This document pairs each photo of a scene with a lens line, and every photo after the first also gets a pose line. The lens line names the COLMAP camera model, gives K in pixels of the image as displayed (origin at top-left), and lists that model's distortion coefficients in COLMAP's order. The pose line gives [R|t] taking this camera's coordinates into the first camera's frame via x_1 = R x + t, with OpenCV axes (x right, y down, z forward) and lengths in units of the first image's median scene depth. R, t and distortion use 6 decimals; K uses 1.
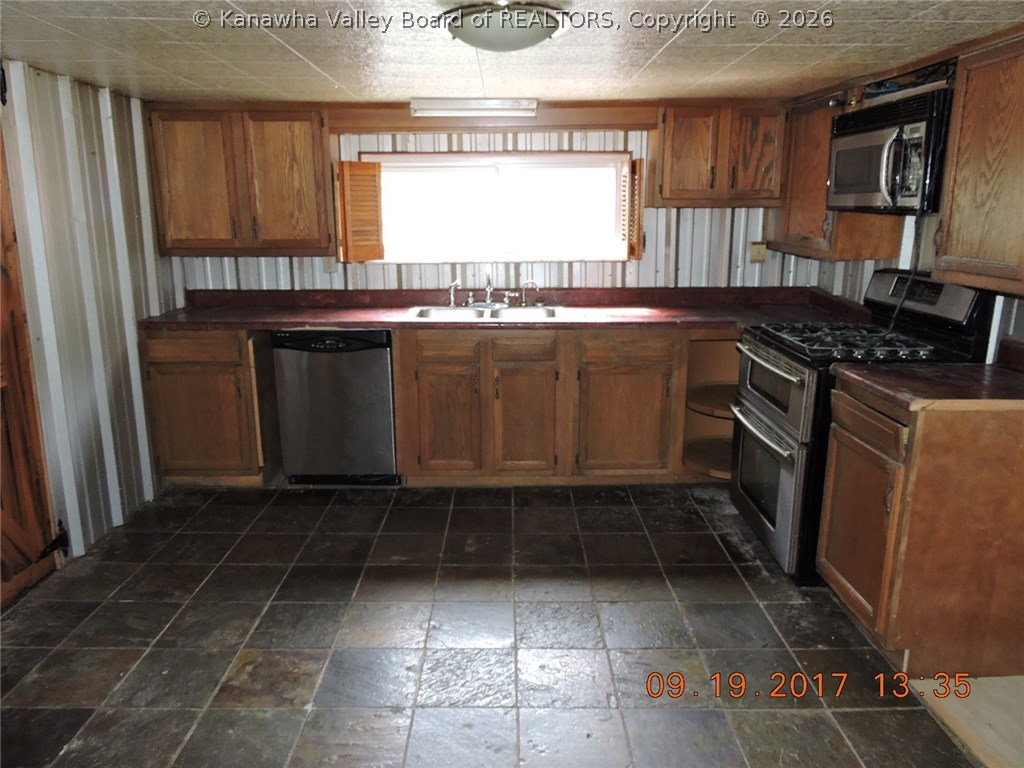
lens RADIAL K [[737.7, 0, 512.9], [0, 737.7, 383.6], [0, 0, 1]] dist [0.001606, 0.001663]
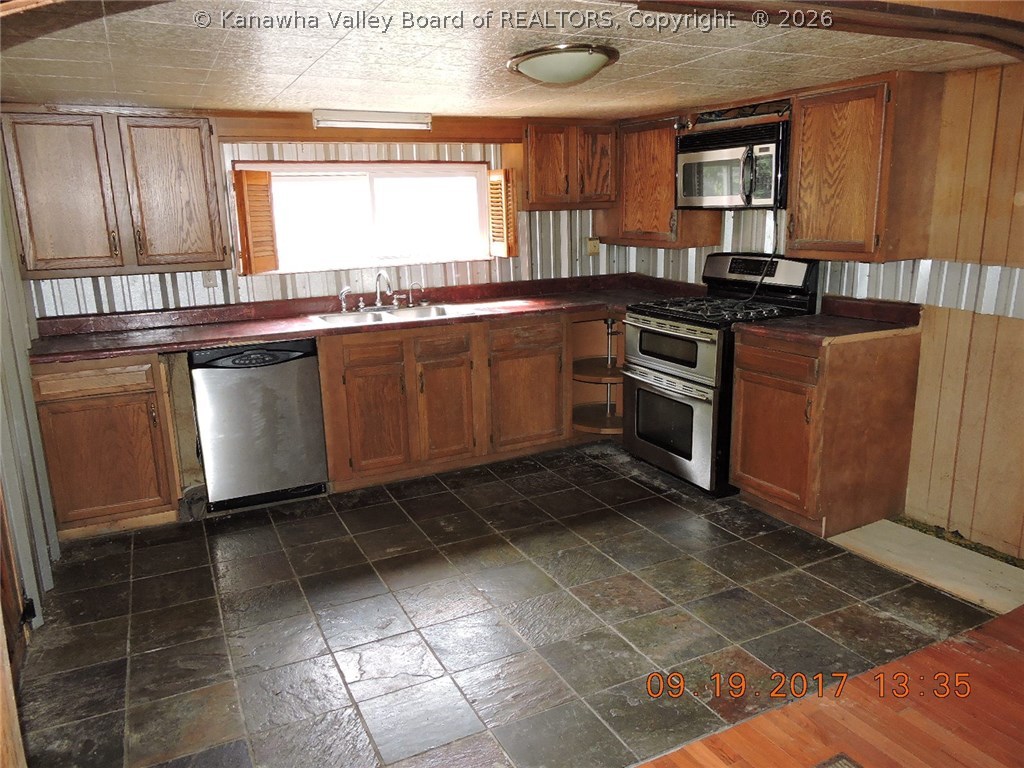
lens RADIAL K [[737.7, 0, 512.9], [0, 737.7, 383.6], [0, 0, 1]] dist [0.001606, 0.001663]
pose [[0.897722, -0.121277, 0.423542, -0.357338], [0.125147, 0.991960, 0.018782, 0.003787], [-0.422415, 0.036144, 0.905682, -0.022465]]
